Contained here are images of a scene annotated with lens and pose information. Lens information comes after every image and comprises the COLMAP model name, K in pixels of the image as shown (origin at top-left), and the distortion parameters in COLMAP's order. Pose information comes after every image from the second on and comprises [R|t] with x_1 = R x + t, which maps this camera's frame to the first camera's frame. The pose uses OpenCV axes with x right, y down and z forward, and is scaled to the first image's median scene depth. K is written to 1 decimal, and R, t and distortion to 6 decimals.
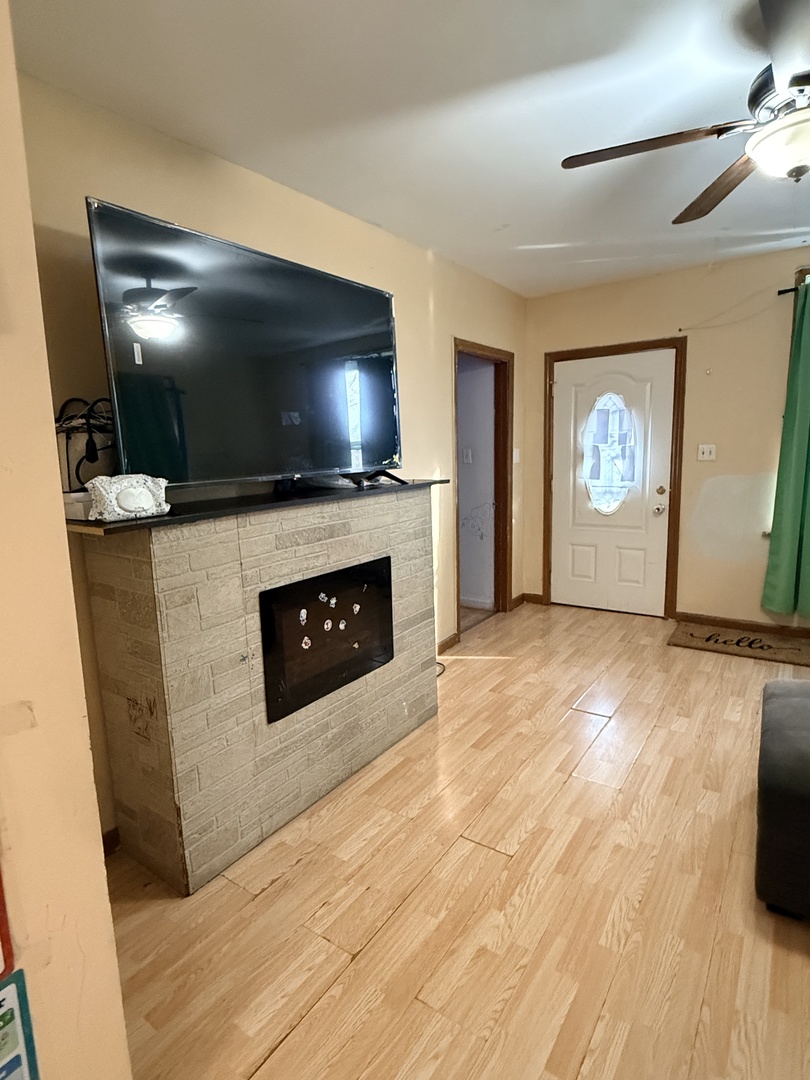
lens RADIAL K [[574.8, 0, 394.8], [0, 574.8, 542.2], [0, 0, 1]] dist [-0.002969, -0.001466]
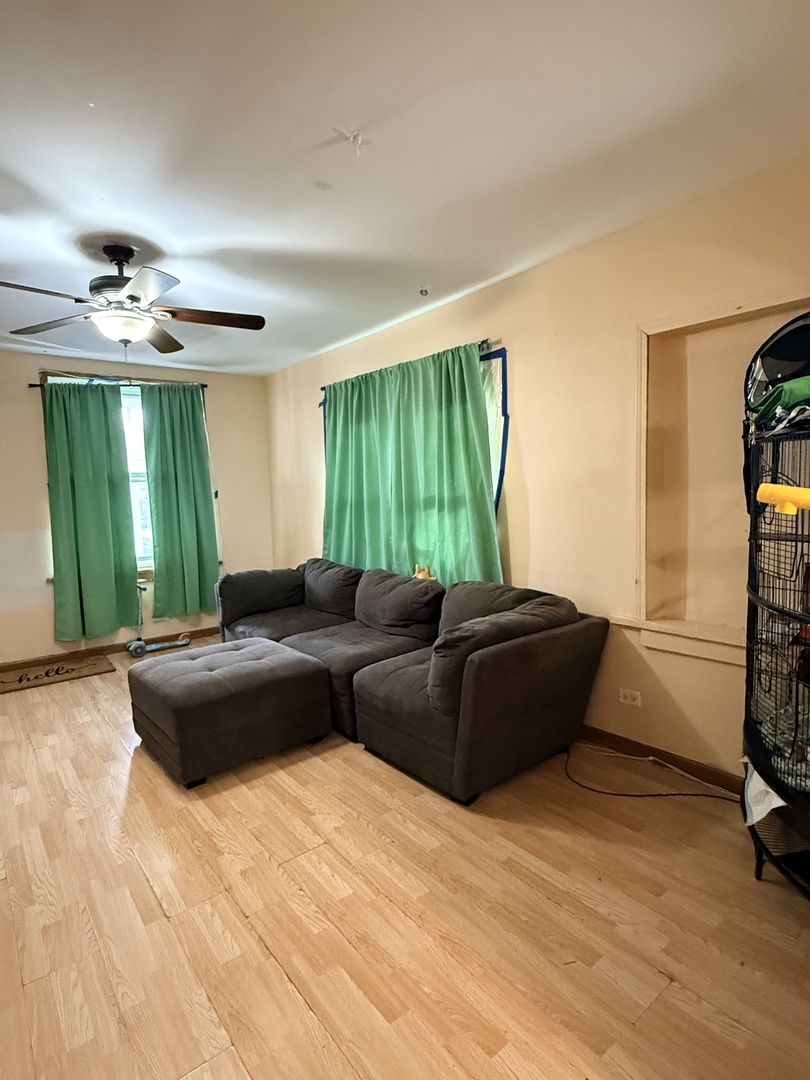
lens RADIAL K [[574.8, 0, 403.5], [0, 574.8, 527.8], [0, 0, 1]] dist [-0.002969, -0.001466]
pose [[0.288573, -0.046717, 0.956318, -0.377574], [0.178551, 0.983914, -0.005814, 0.024035], [-0.940662, 0.172429, 0.292272, -0.088862]]
